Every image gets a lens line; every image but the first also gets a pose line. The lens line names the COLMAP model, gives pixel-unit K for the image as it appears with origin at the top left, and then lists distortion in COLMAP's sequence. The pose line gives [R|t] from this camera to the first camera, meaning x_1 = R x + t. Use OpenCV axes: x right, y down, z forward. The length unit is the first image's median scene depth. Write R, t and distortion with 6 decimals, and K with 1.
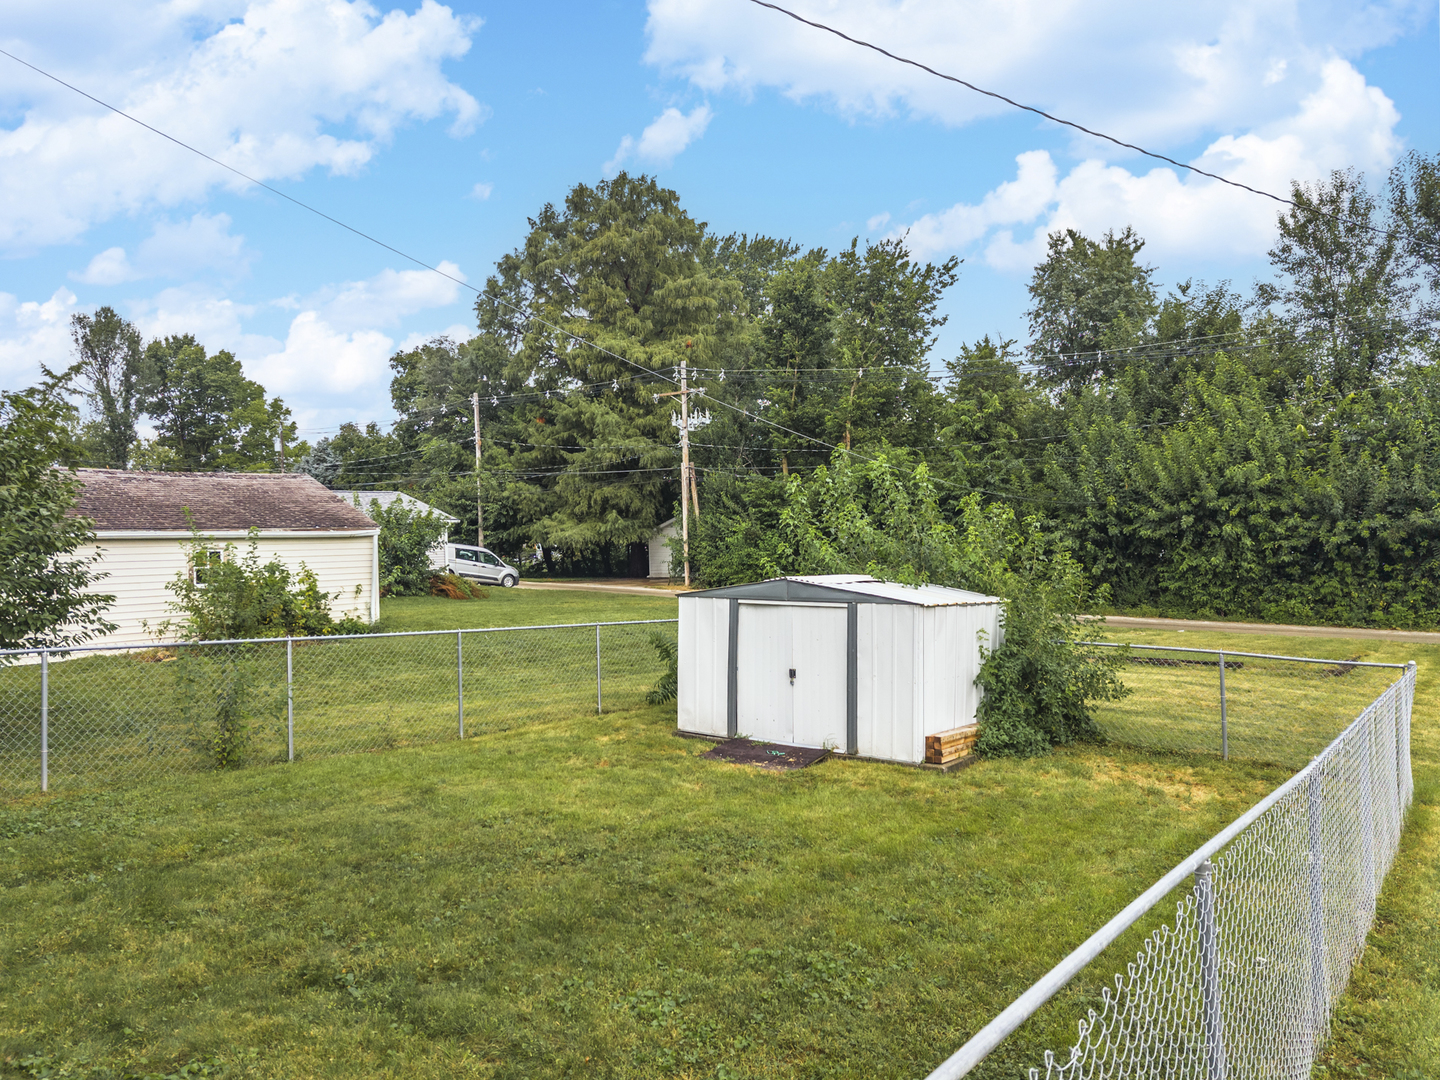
lens RADIAL K [[961.8, 0, 720.0], [0, 961.8, 540.0], [0, 0, 1]] dist [0.060012, -0.060792]
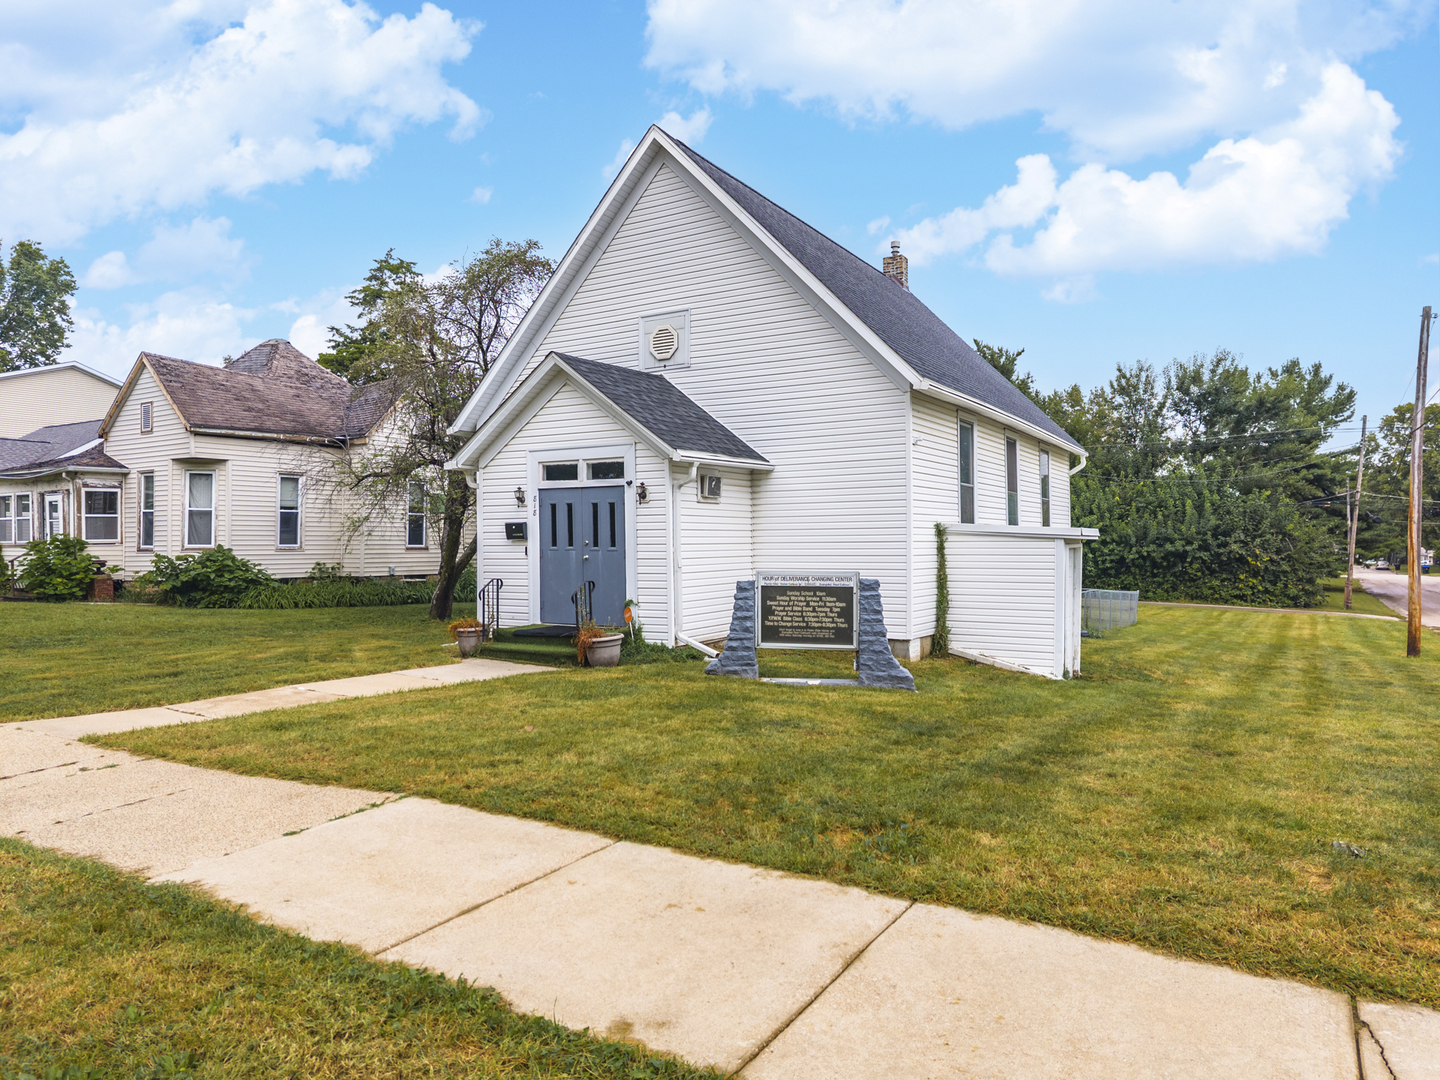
lens RADIAL K [[961.8, 0, 720.0], [0, 961.8, 540.0], [0, 0, 1]] dist [0.060012, -0.060792]
pose [[0.988495, 0.029982, 0.148249, -0.484910], [-0.029612, 0.999550, -0.004706, 0.000194], [-0.148324, 0.000262, 0.988939, -0.817809]]
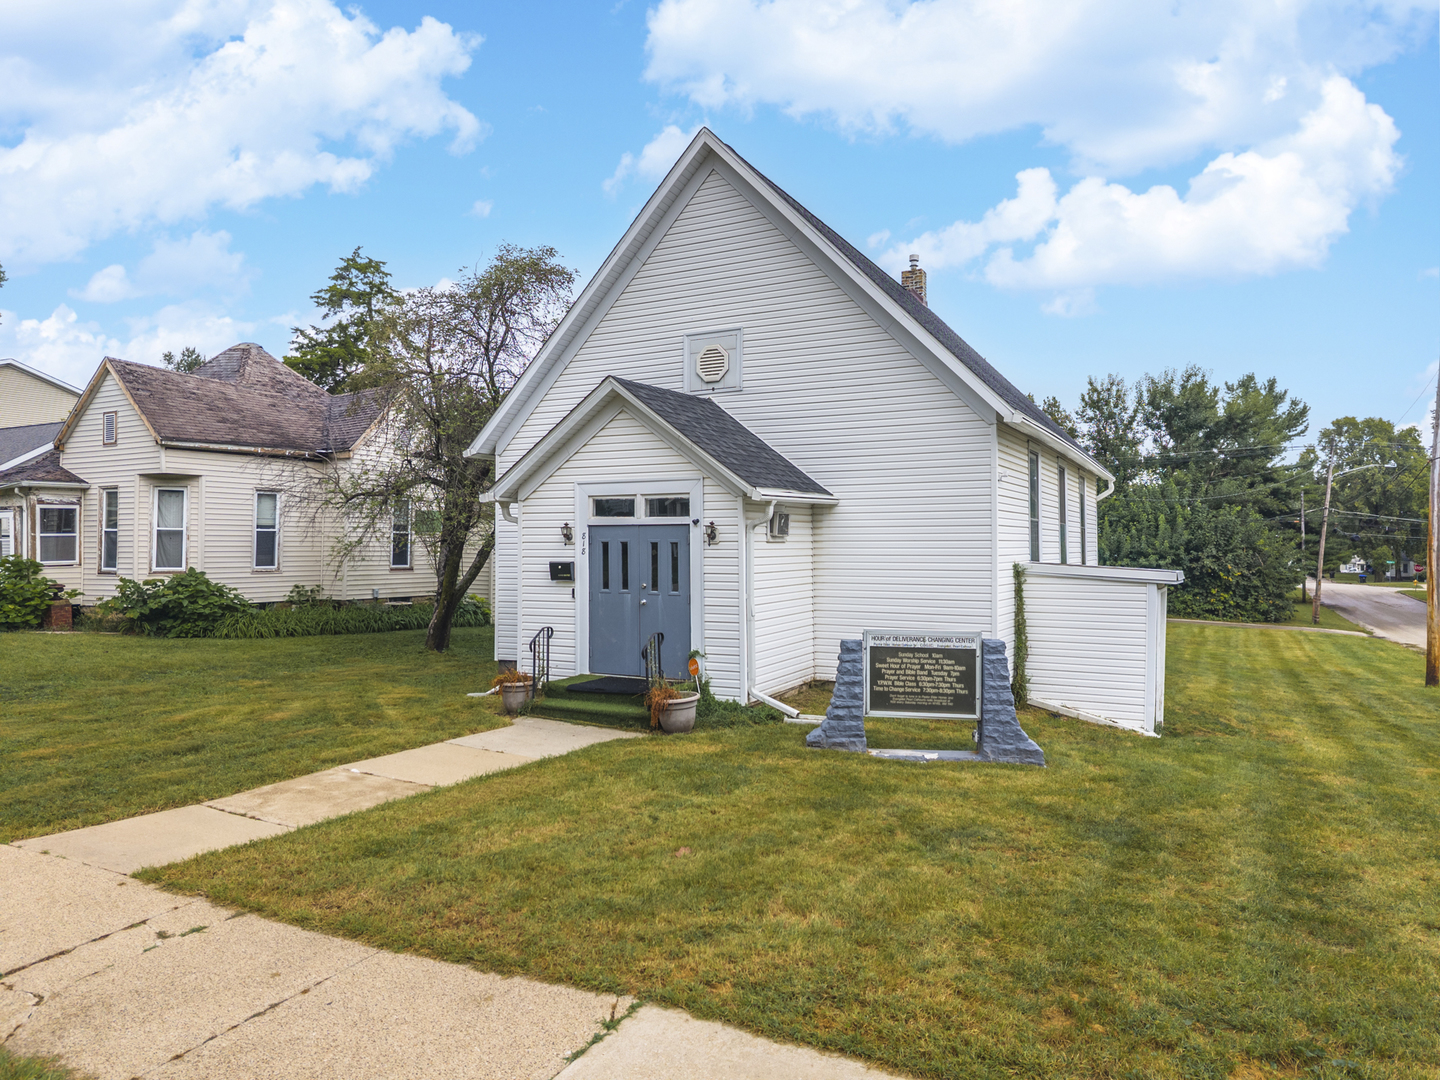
lens RADIAL K [[961.8, 0, 720.0], [0, 961.8, 540.0], [0, 0, 1]] dist [0.060012, -0.060792]
pose [[0.978245, 0.036094, 0.204291, -0.536634], [-0.035095, 0.999348, -0.008511, -0.017460], [-0.204465, 0.001157, 0.978873, -0.764897]]
